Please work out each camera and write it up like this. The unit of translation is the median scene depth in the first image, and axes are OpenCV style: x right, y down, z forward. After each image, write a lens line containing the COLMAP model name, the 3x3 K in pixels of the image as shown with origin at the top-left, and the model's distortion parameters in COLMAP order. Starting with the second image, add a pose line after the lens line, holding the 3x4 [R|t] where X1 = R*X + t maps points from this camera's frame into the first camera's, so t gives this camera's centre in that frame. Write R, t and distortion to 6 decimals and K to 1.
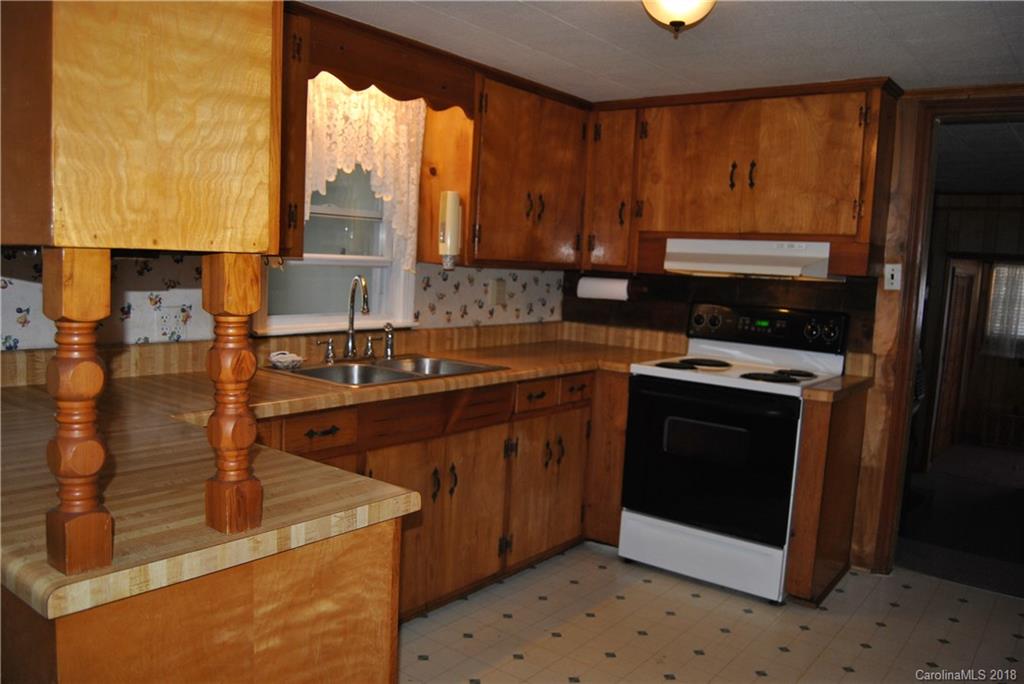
lens RADIAL K [[799.9, 0, 517.6], [0, 799.9, 347.7], [0, 0, 1]] dist [-0.116134, 0.075267]
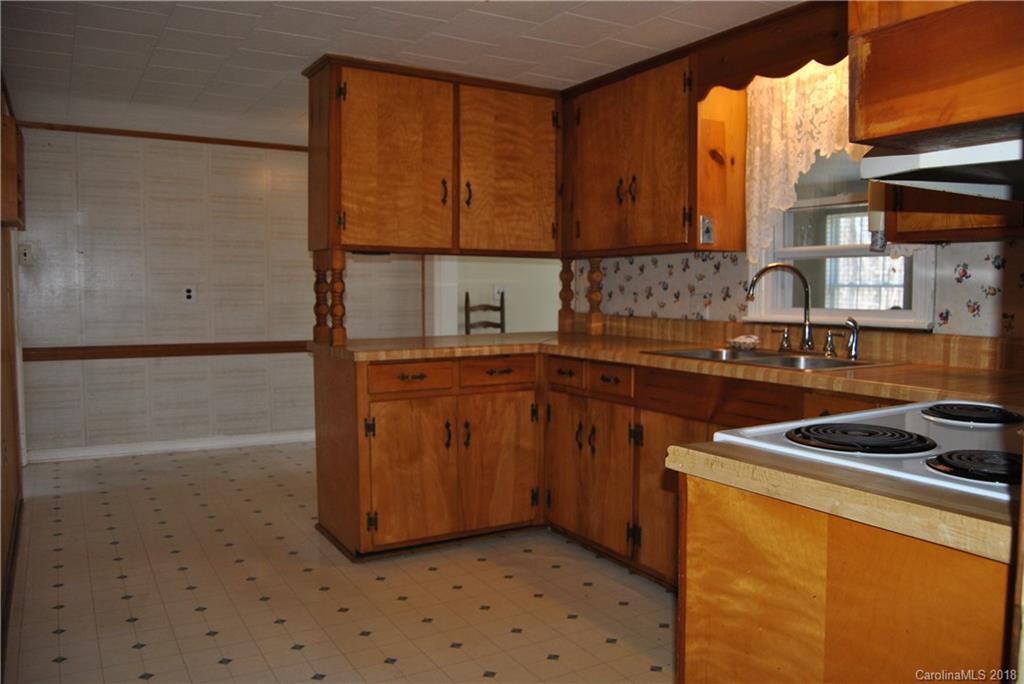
lens RADIAL K [[799.9, 0, 517.6], [0, 799.9, 347.7], [0, 0, 1]] dist [-0.116134, 0.075267]
pose [[-0.376215, 0.039851, -0.925675, 0.894832], [-0.097688, 0.991800, 0.082400, -0.041051], [0.921368, 0.121427, -0.369237, 1.163272]]
